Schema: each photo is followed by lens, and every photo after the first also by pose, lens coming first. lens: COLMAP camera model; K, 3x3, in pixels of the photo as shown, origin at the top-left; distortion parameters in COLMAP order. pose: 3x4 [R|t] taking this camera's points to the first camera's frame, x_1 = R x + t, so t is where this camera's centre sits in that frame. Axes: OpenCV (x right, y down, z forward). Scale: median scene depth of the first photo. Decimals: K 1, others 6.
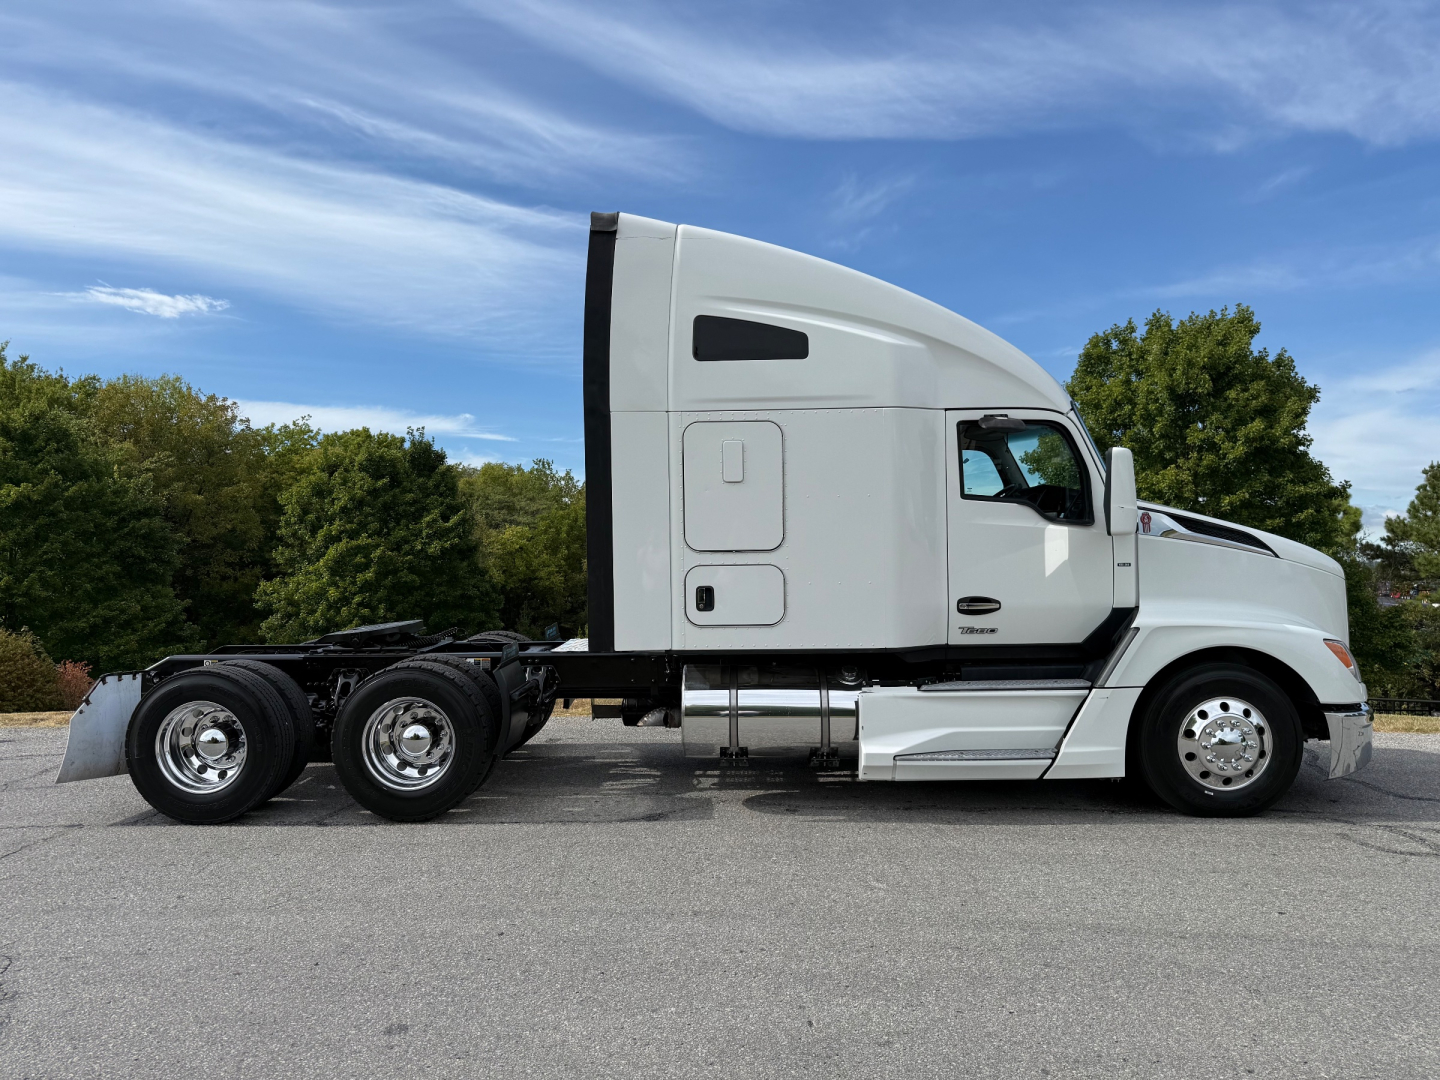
lens RADIAL K [[1047.2, 0, 668.9], [0, 1047.2, 510.0], [0, 0, 1]] dist [0.051531, -0.073292]
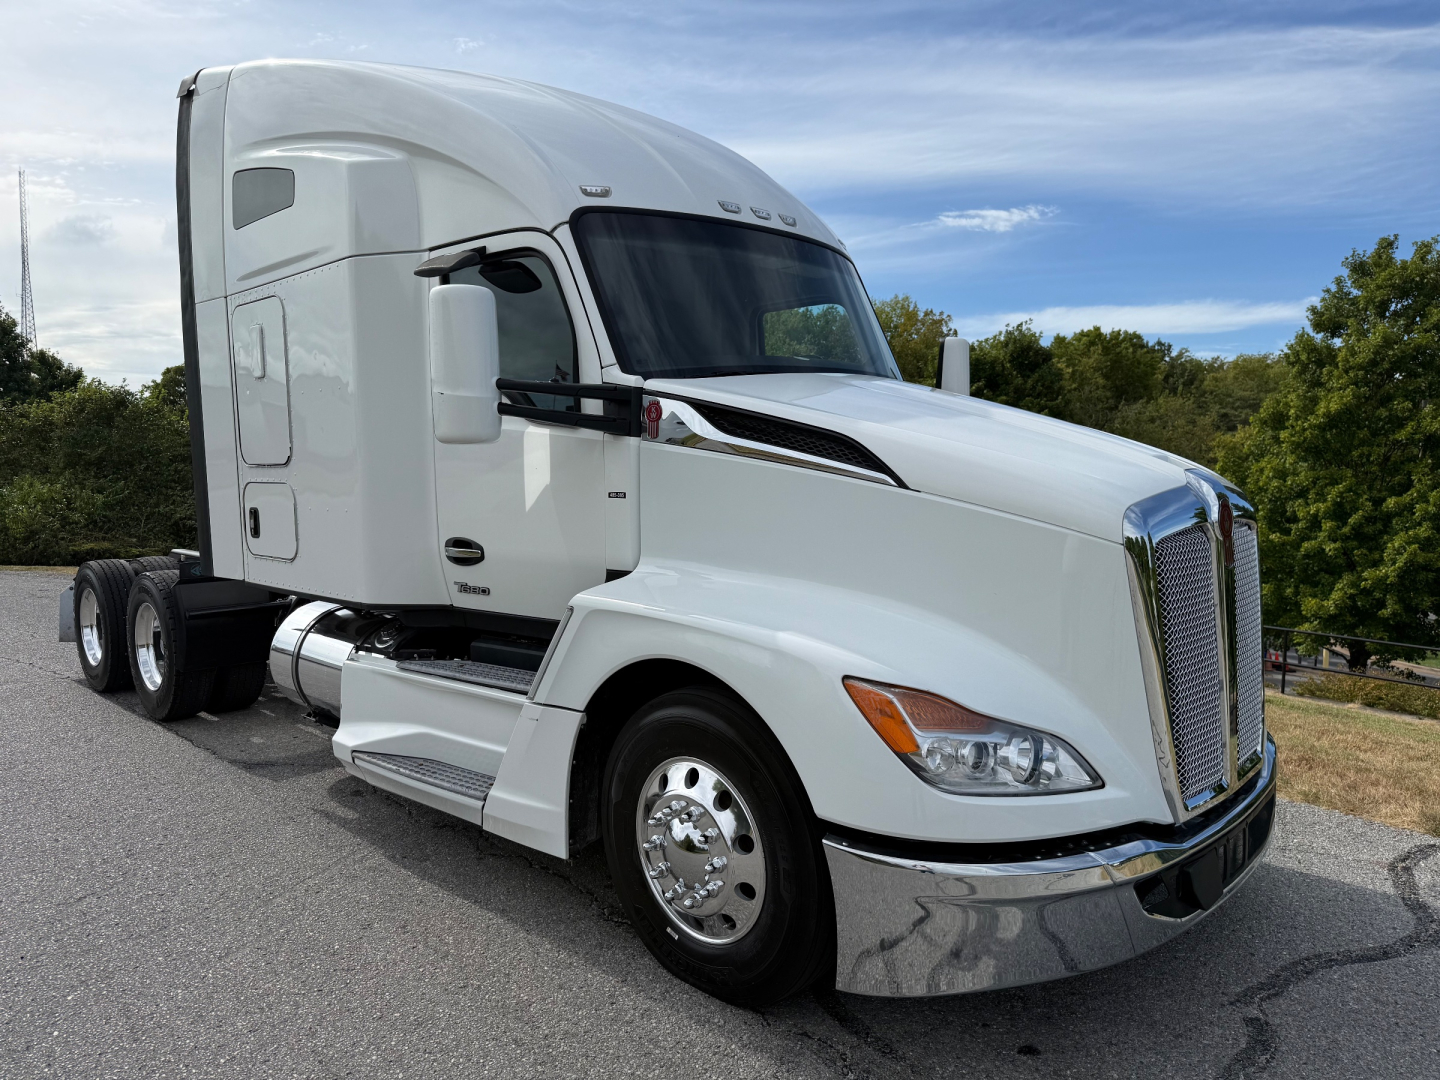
lens RADIAL K [[1047.2, 0, 726.7], [0, 1047.2, 527.5], [0, 0, 1]] dist [0.051531, -0.073292]
pose [[0.735750, 0.047068, -0.675616, 0.183318], [0.024903, 0.995027, 0.096440, 0.003614], [0.676795, -0.087780, 0.730919, 0.135862]]
